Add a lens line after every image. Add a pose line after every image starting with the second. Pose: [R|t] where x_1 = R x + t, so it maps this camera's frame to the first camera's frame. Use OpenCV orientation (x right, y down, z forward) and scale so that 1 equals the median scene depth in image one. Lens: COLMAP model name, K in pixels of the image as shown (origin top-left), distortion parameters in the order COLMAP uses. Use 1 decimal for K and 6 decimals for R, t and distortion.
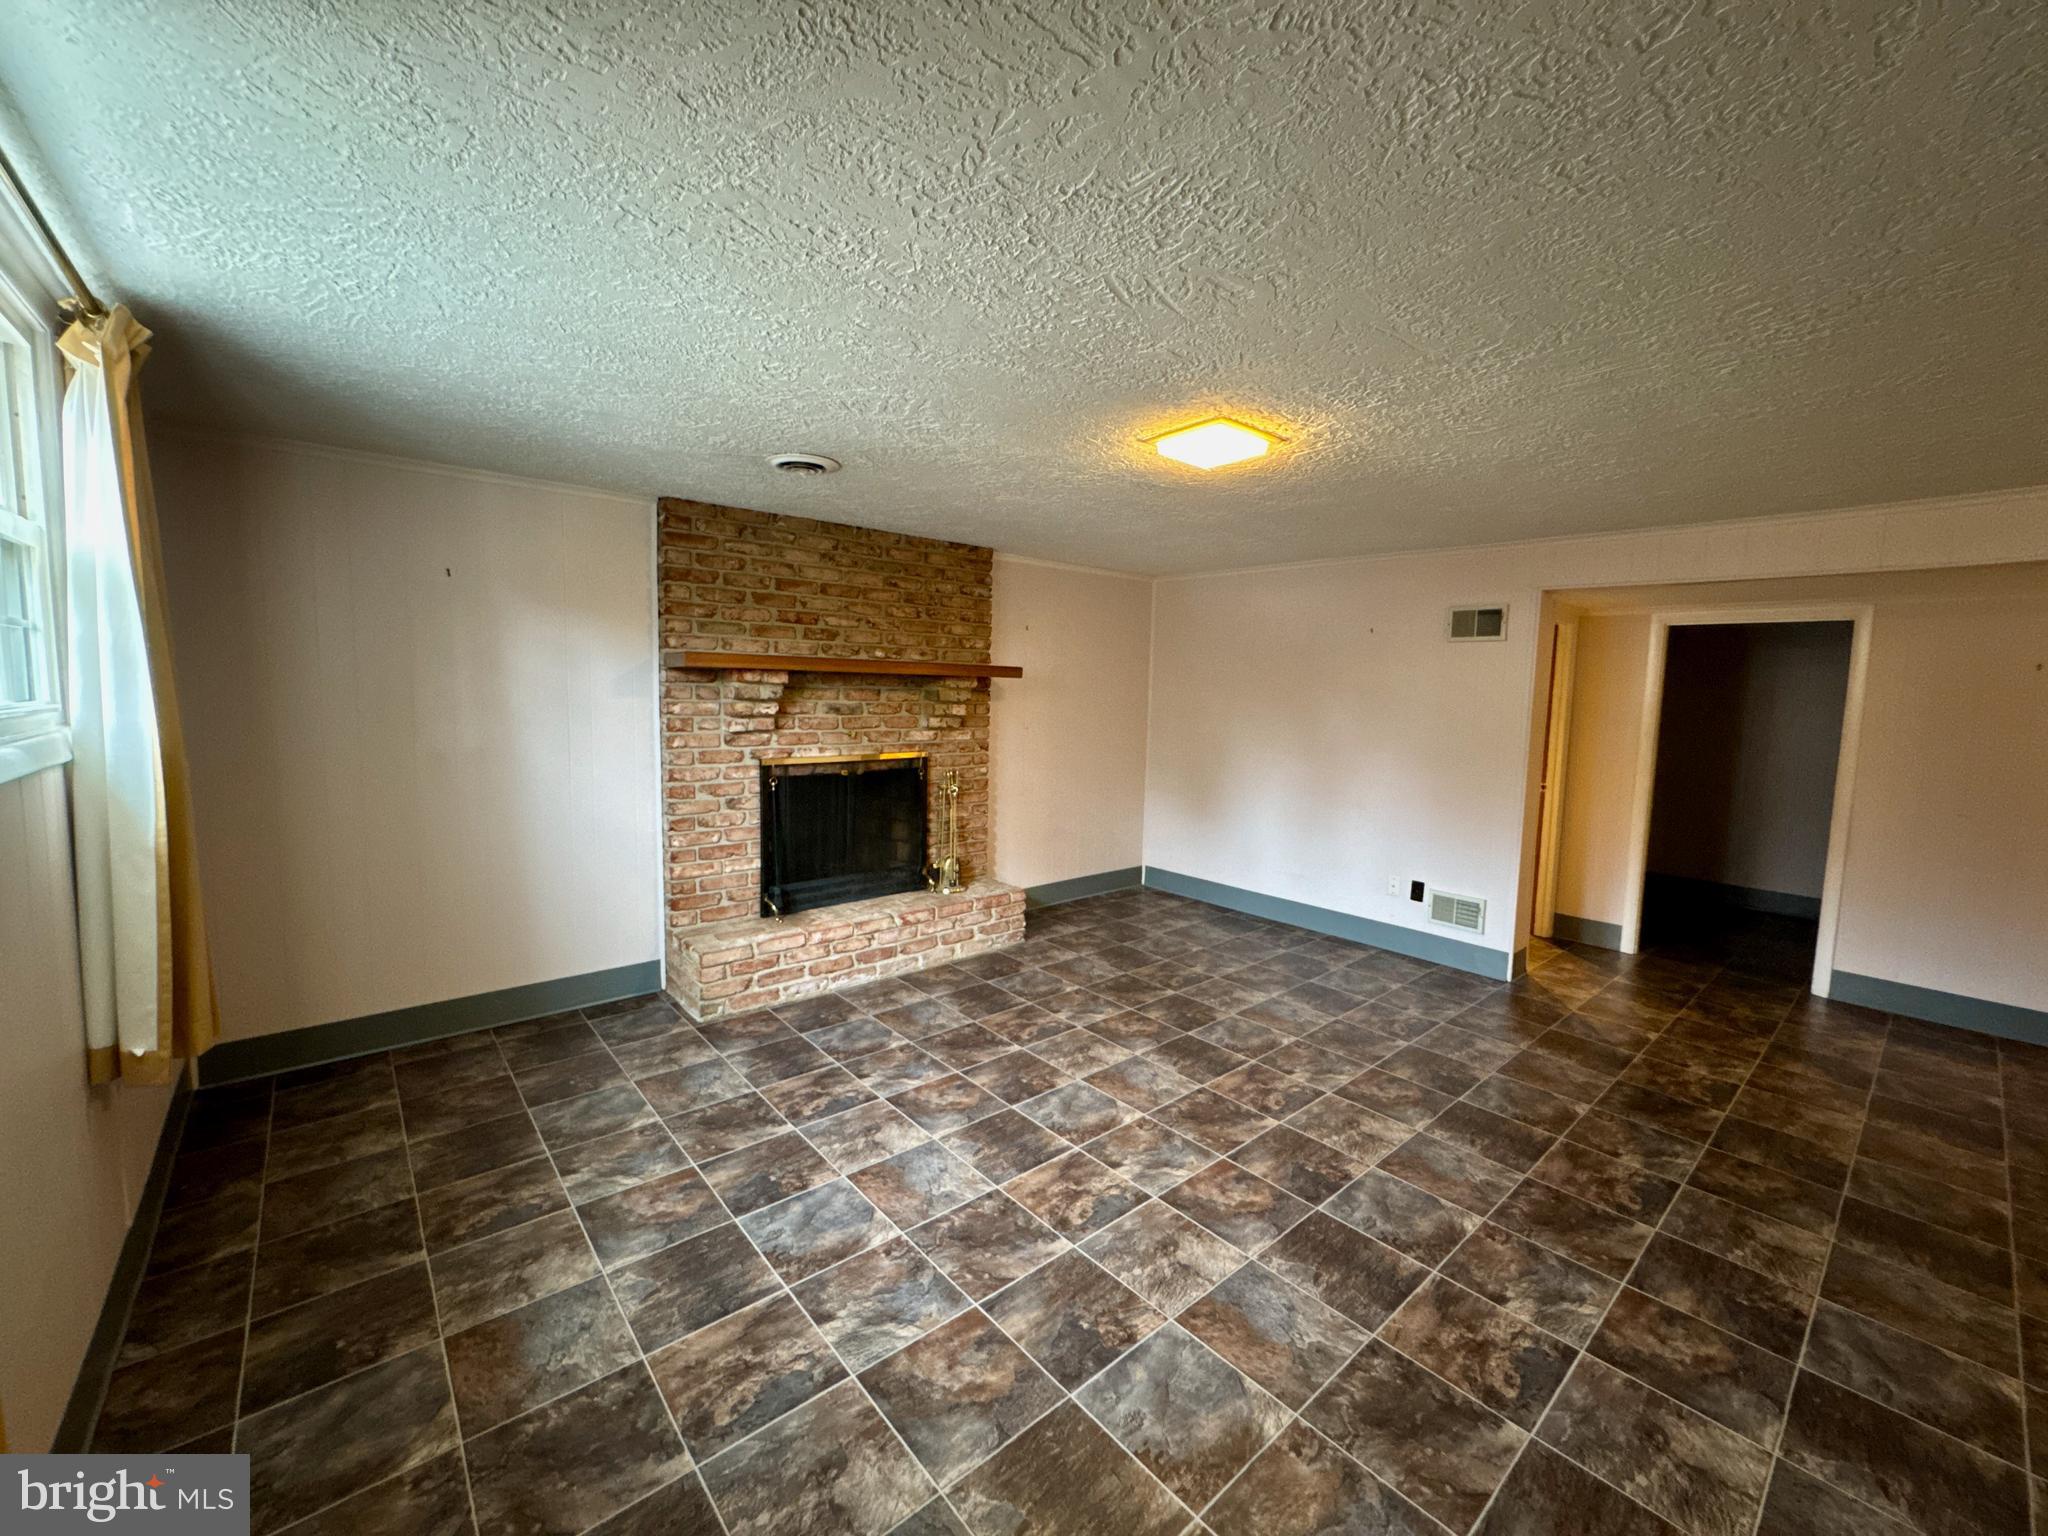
lens RADIAL K [[815.6, 0, 1025.8], [0, 815.6, 764.1], [0, 0, 1]] dist [-0.000277, -0.000308]
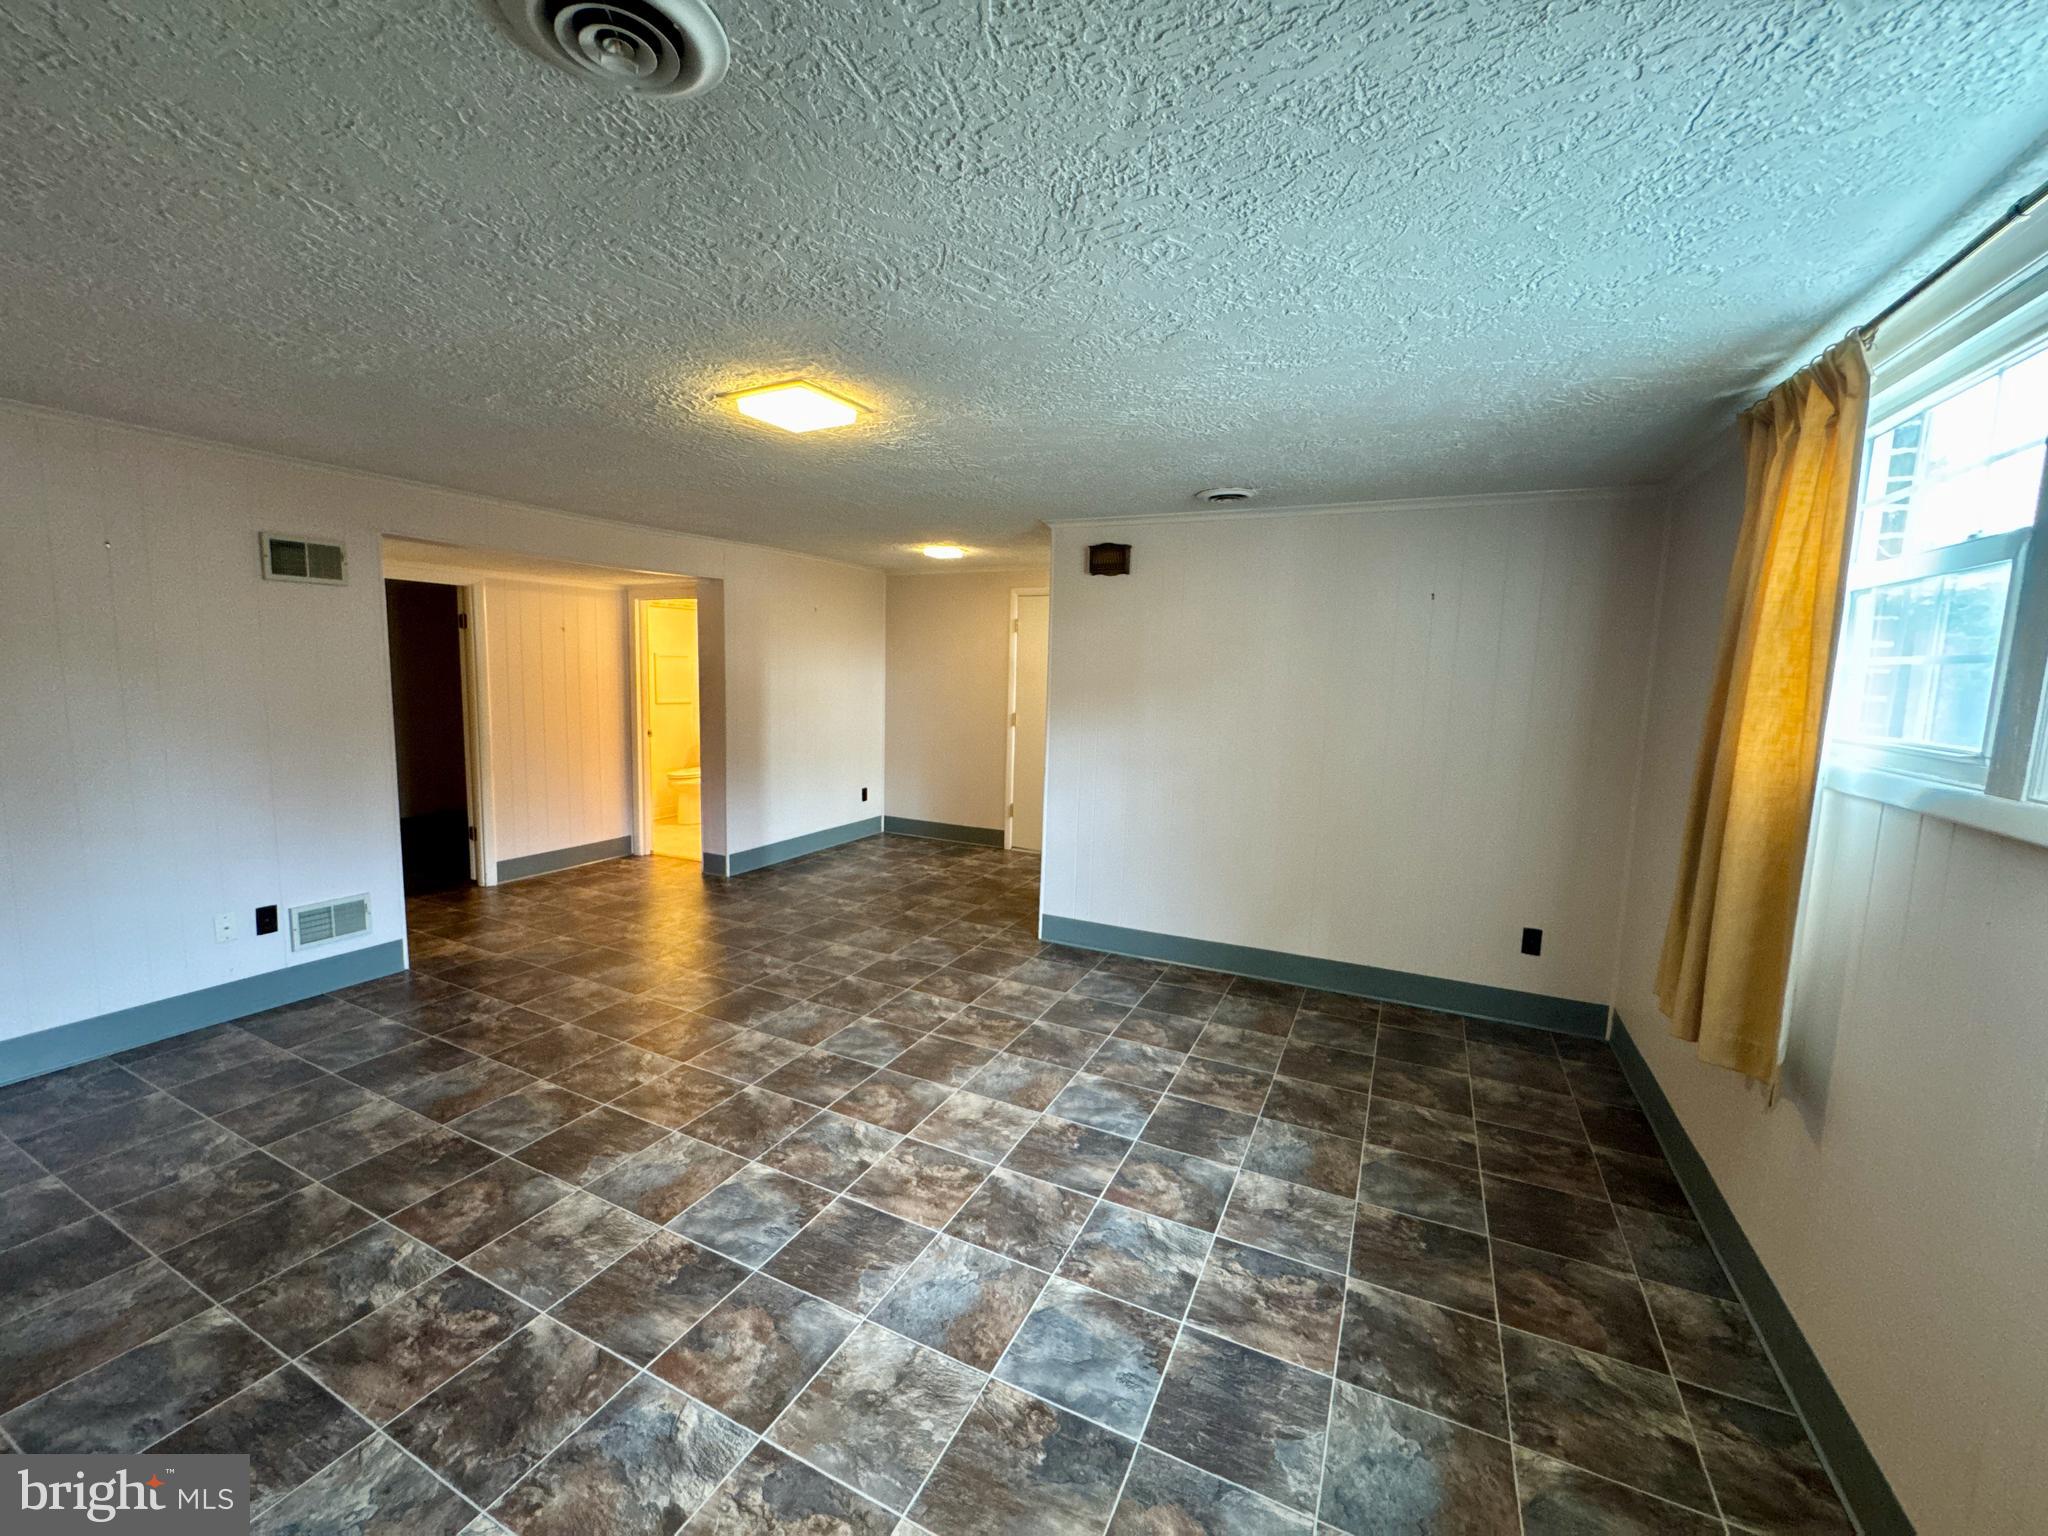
lens RADIAL K [[815.6, 0, 1023.0], [0, 815.6, 758.4], [0, 0, 1]] dist [-0.000277, -0.000308]
pose [[-0.396061, -0.136727, 0.907988, -0.588377], [0.052479, 0.983865, 0.171043, -0.103810], [-0.916723, 0.115394, -0.382495, 0.865342]]
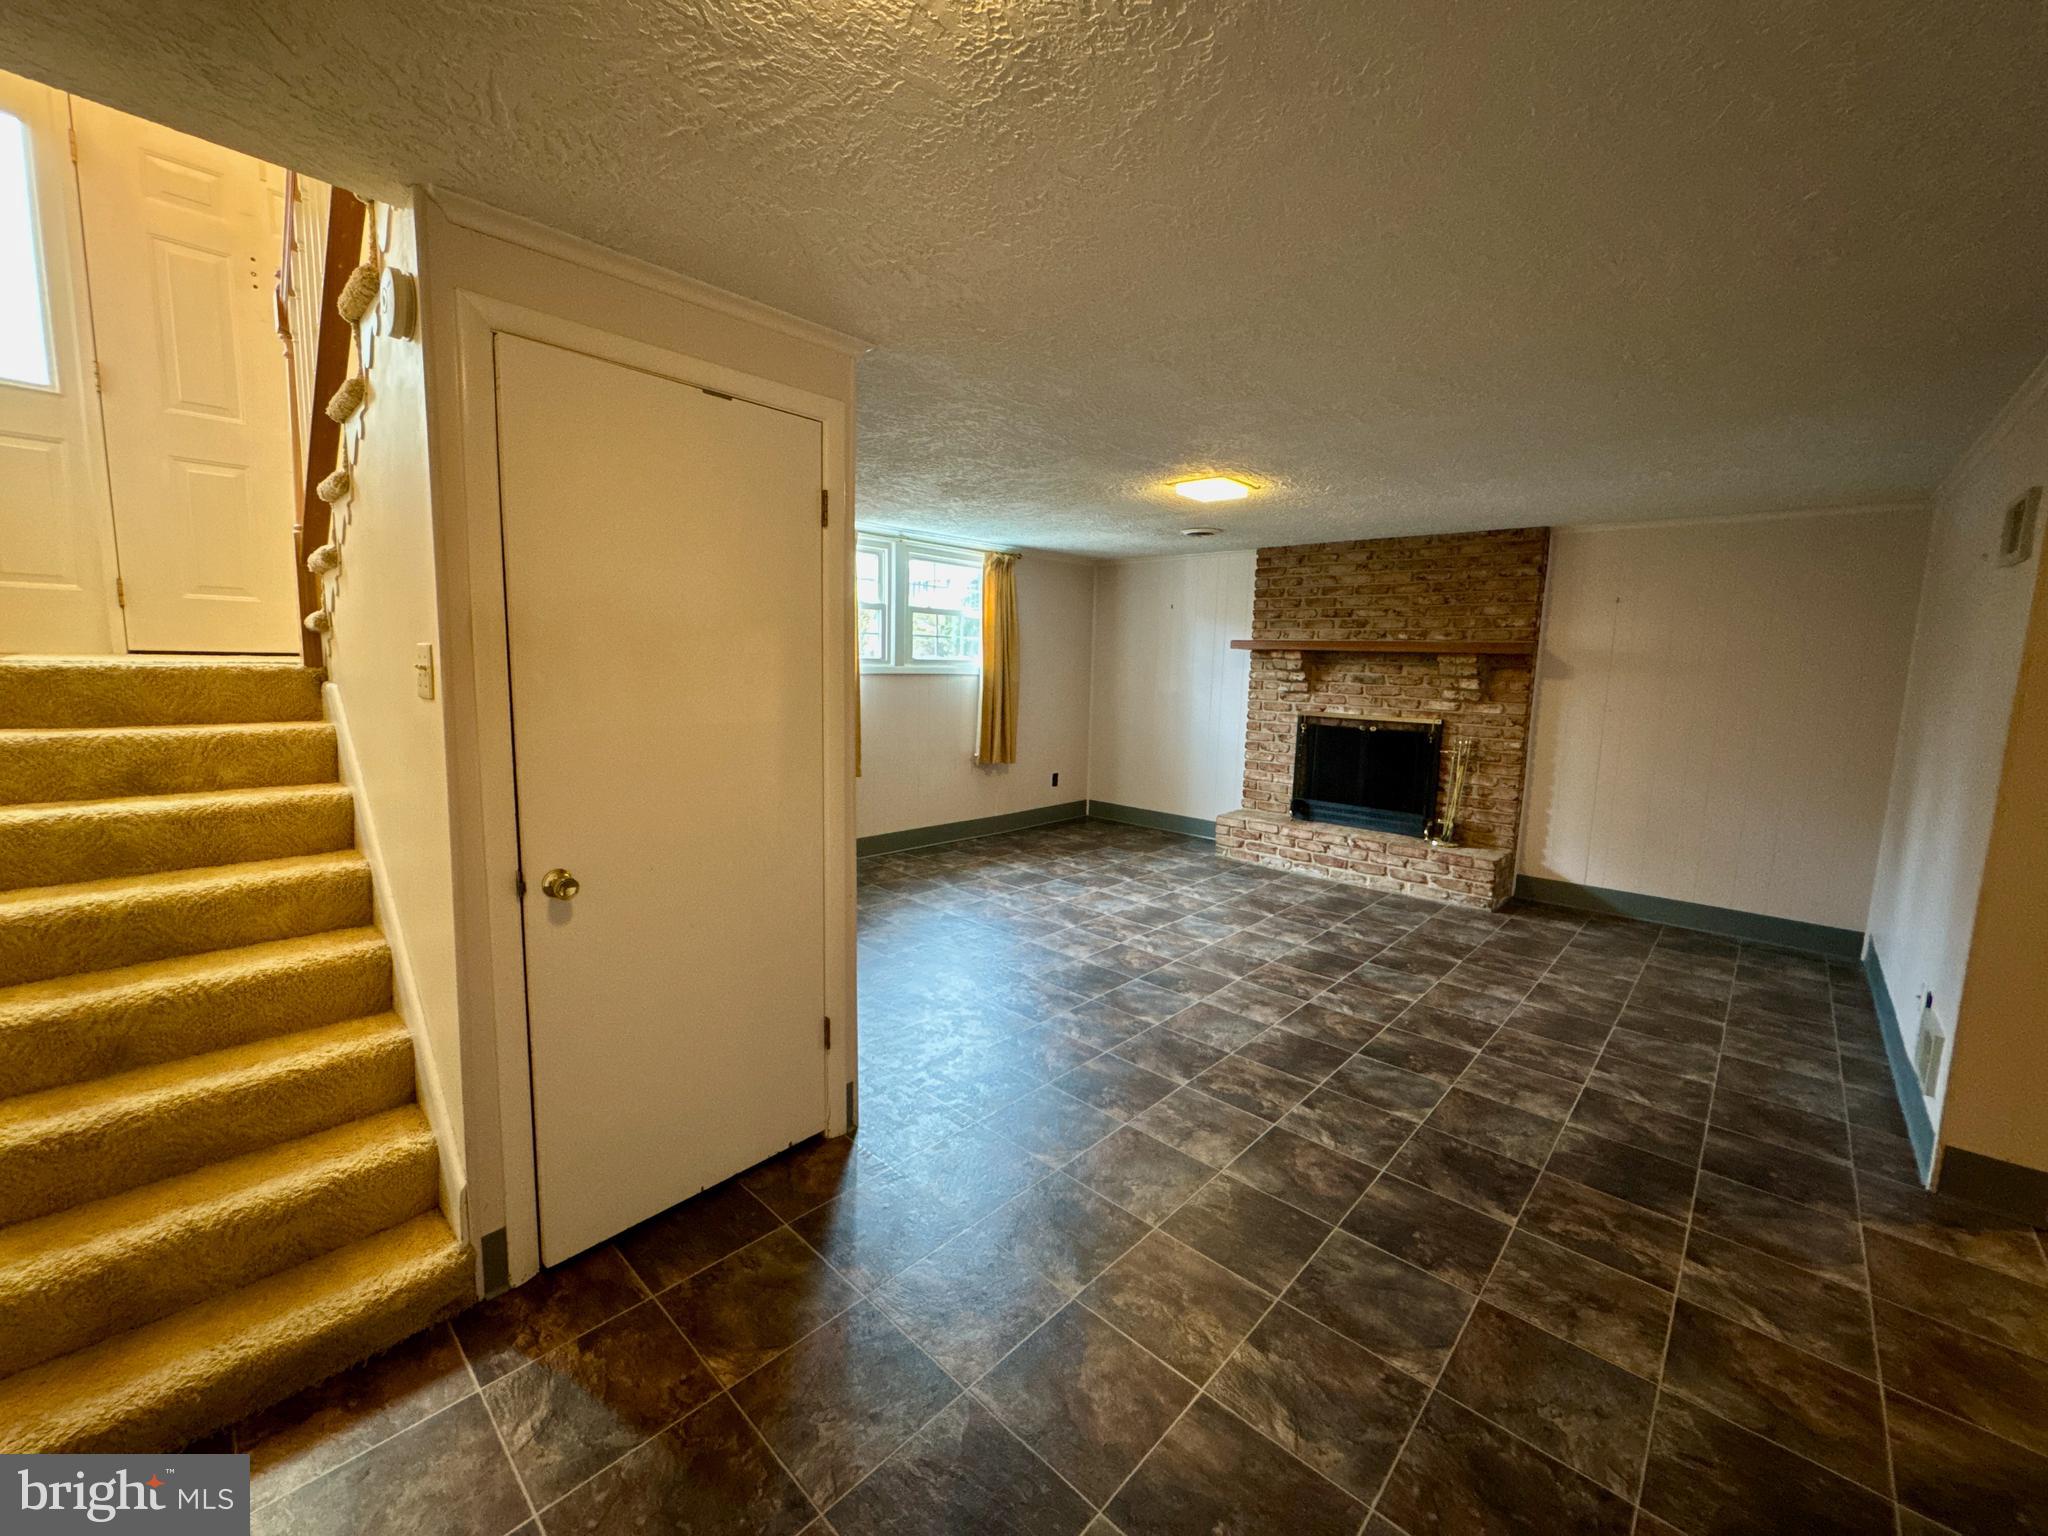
lens RADIAL K [[815.6, 0, 1021.1], [0, 815.6, 763.4], [0, 0, 1]] dist [-0.000277, -0.000308]
pose [[0.106929, 0.108623, -0.988315, 1.291252], [-0.119186, 0.988247, 0.095721, 0.008055], [0.987097, 0.107558, 0.118618, 0.385797]]
